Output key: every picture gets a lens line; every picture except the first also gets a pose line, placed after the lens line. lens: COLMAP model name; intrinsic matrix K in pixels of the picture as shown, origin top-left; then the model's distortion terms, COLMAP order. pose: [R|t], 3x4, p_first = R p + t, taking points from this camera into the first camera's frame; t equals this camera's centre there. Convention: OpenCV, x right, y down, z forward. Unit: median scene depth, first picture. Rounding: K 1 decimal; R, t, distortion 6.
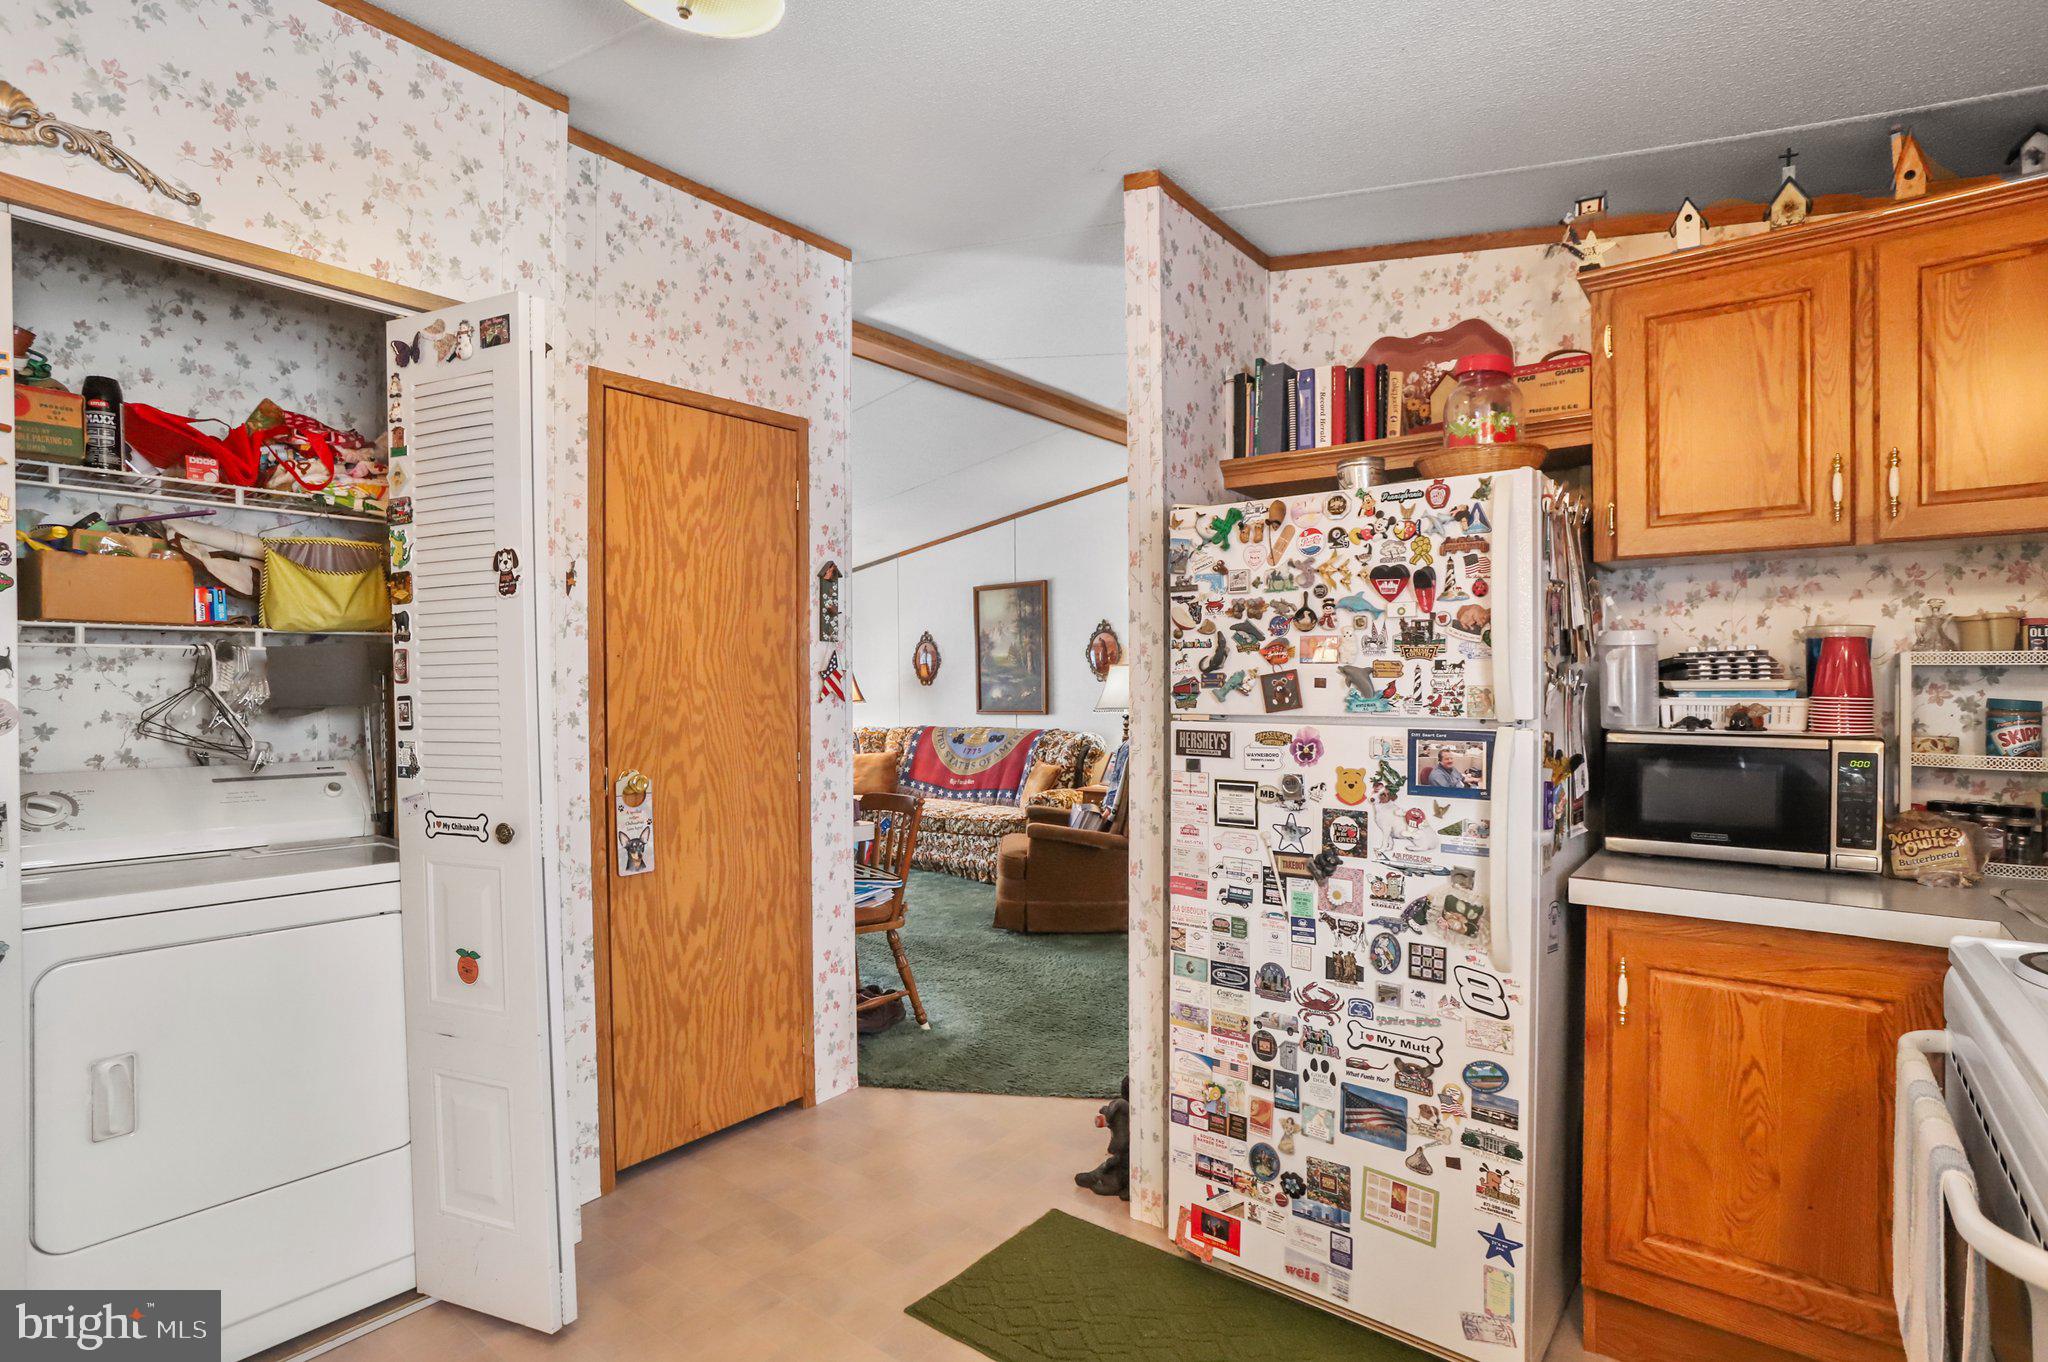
lens RADIAL K [[1006.9, 0, 1039.4], [0, 1006.9, 683.6], [0, 0, 1]] dist [-0.044092, 0.020239]
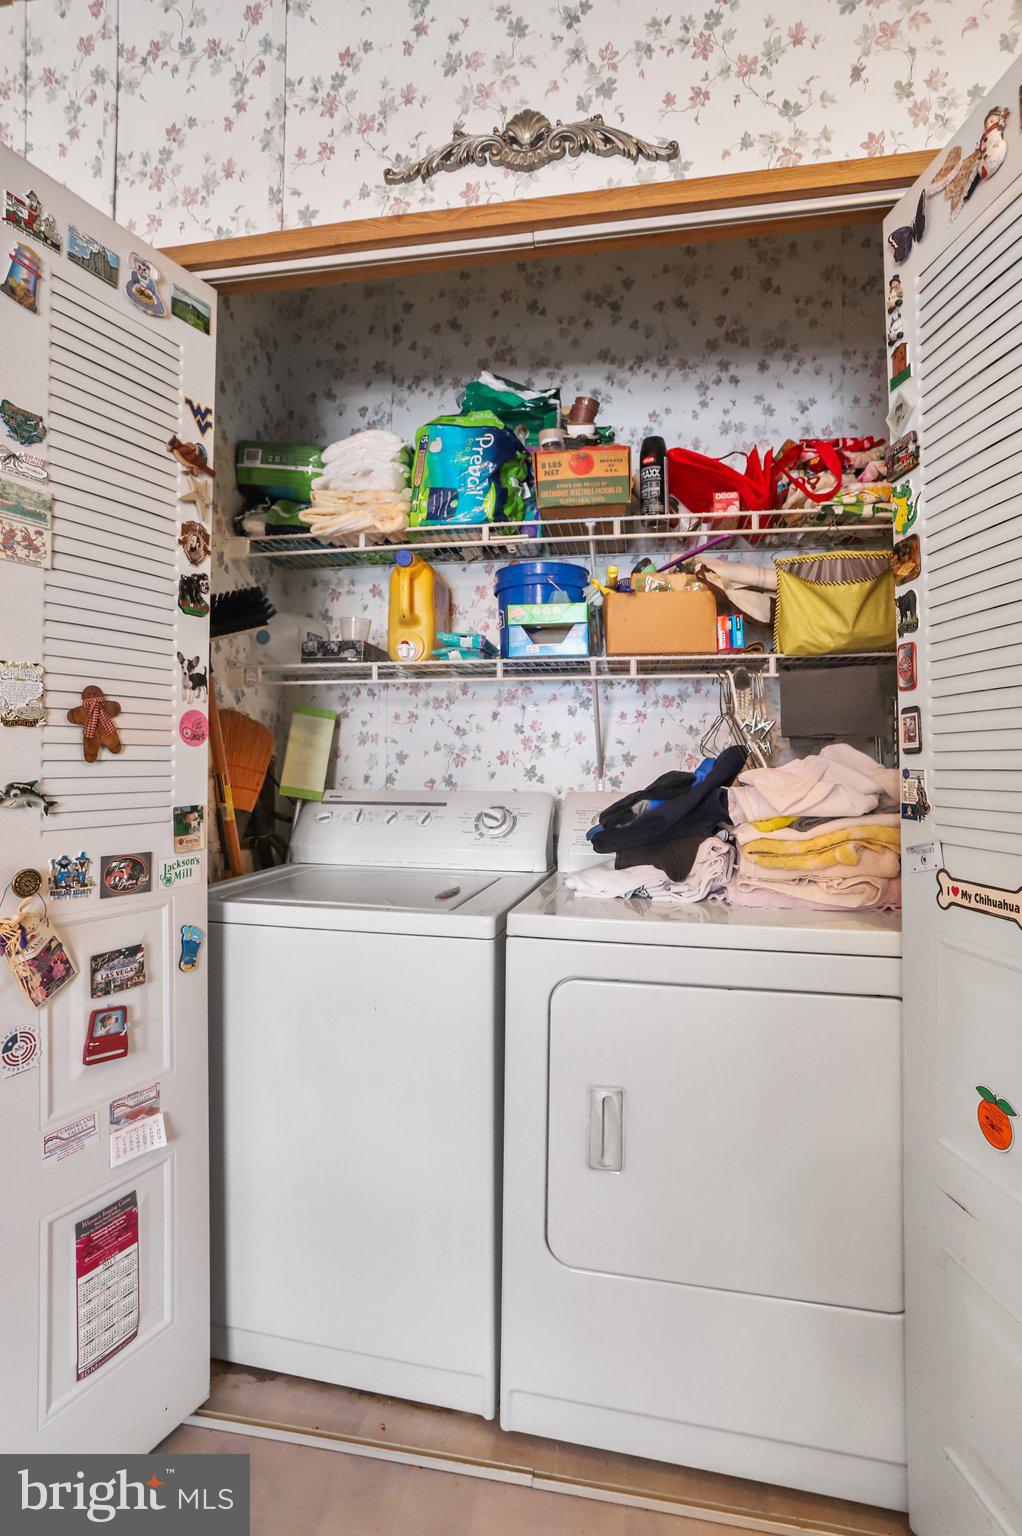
lens RADIAL K [[755.2, 0, 500.2], [0, 755.2, 753.0], [0, 0, 1]] dist [-0.044092, 0.020239]
pose [[0.452189, -0.000477, -0.891922, -0.269462], [-0.005743, 0.999978, -0.003447, 0.047134], [0.891904, 0.006681, 0.452176, 0.453624]]
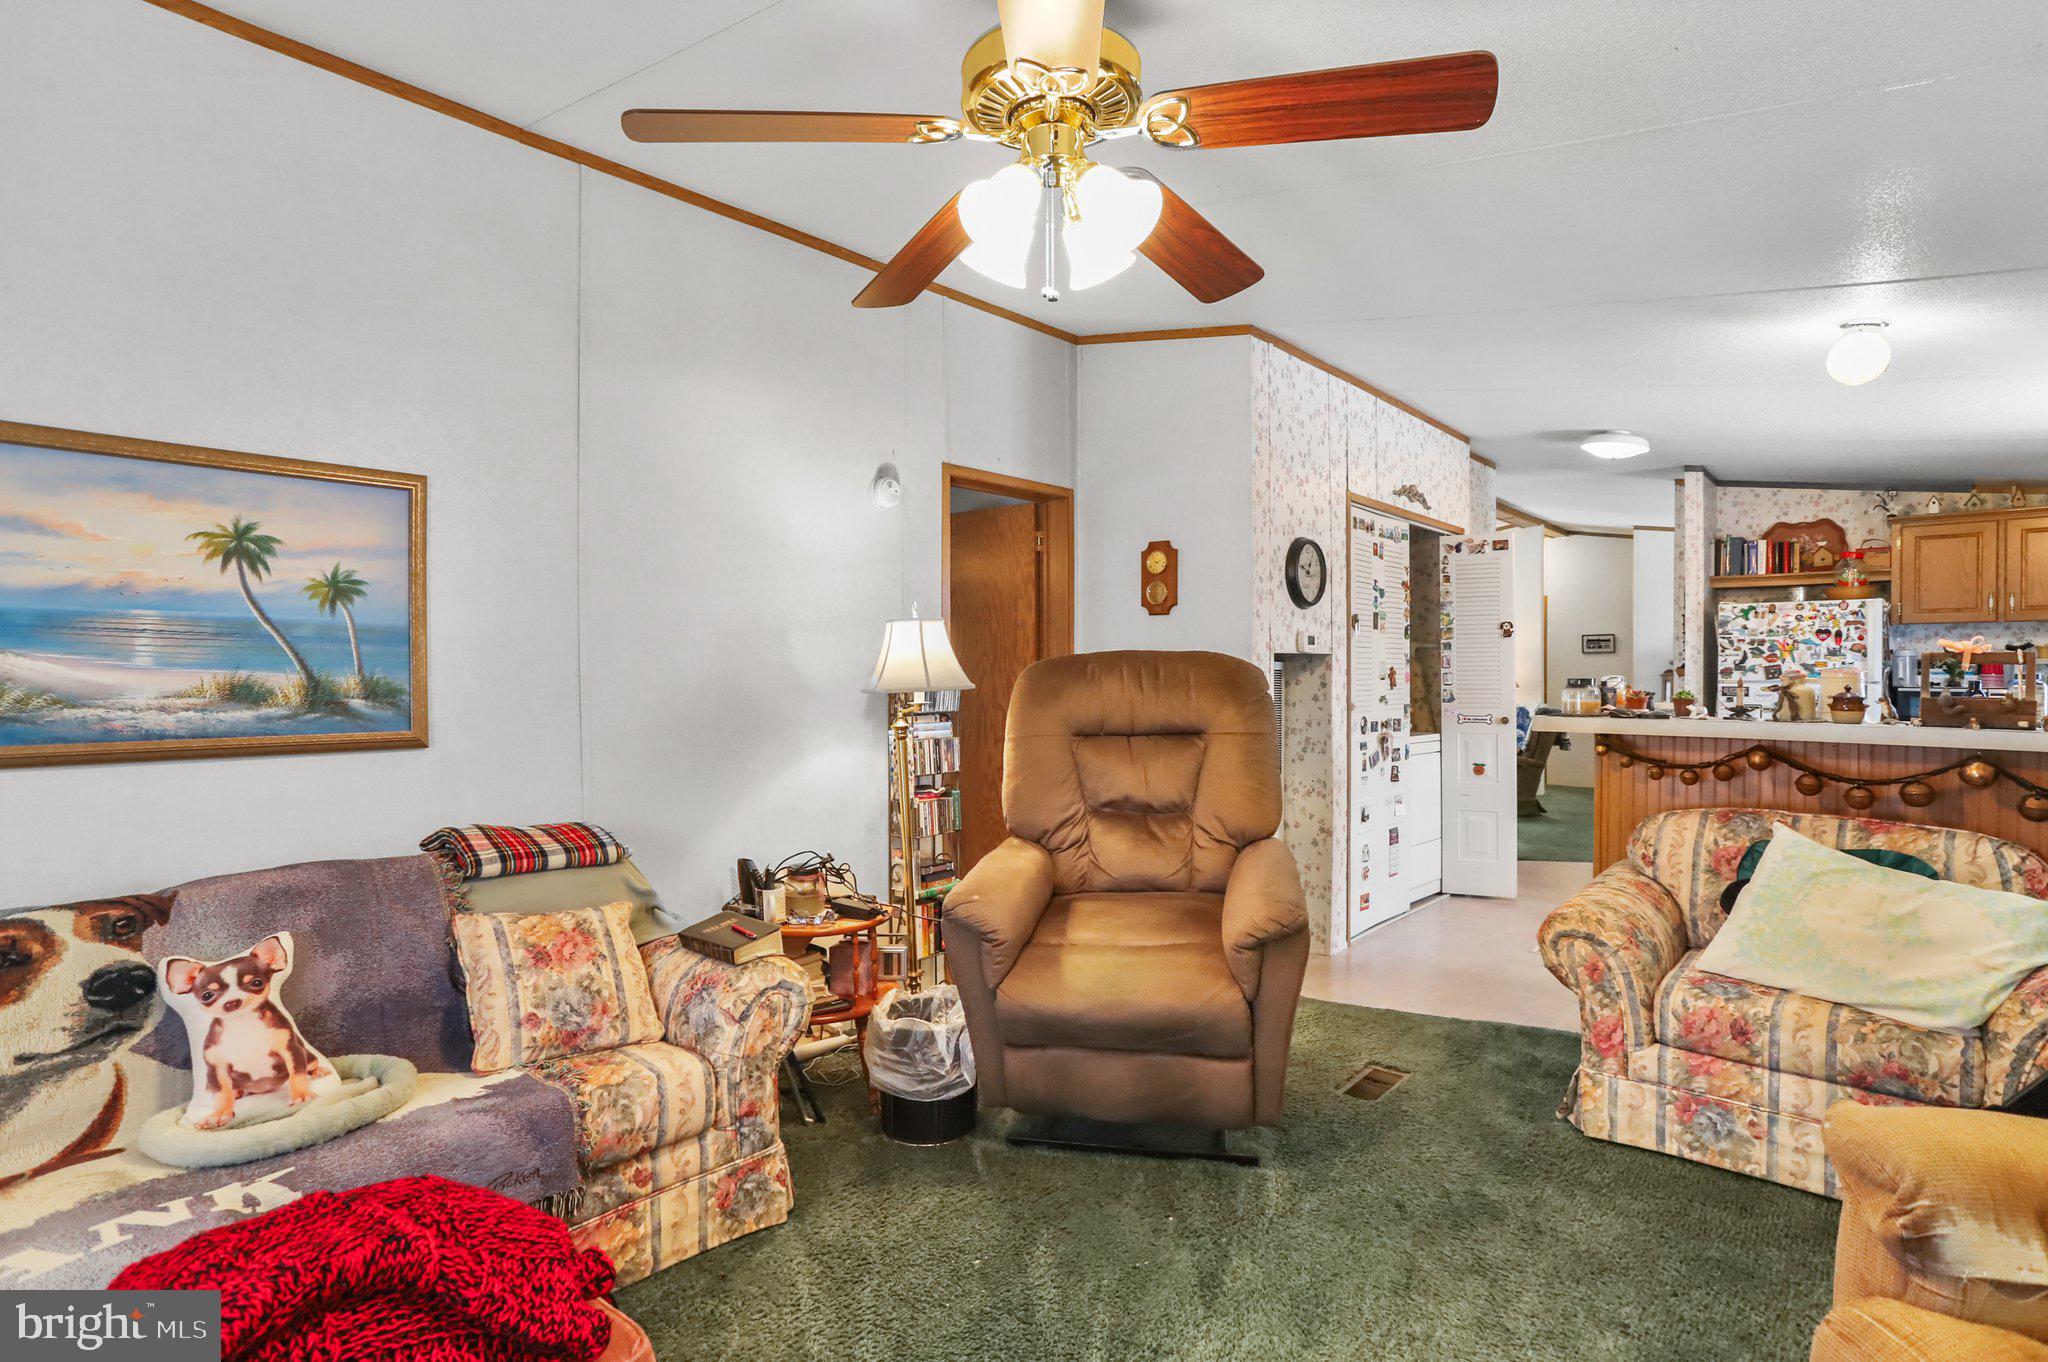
lens RADIAL K [[1006.9, 0, 1021.9], [0, 1006.9, 678.5], [0, 0, 1]] dist [-0.044092, 0.020239]
pose [[0.996266, 0.003872, -0.086246, -1.592160], [-0.003271, 0.999969, 0.007109, 0.012582], [0.086271, -0.006800, 0.996249, -1.903419]]
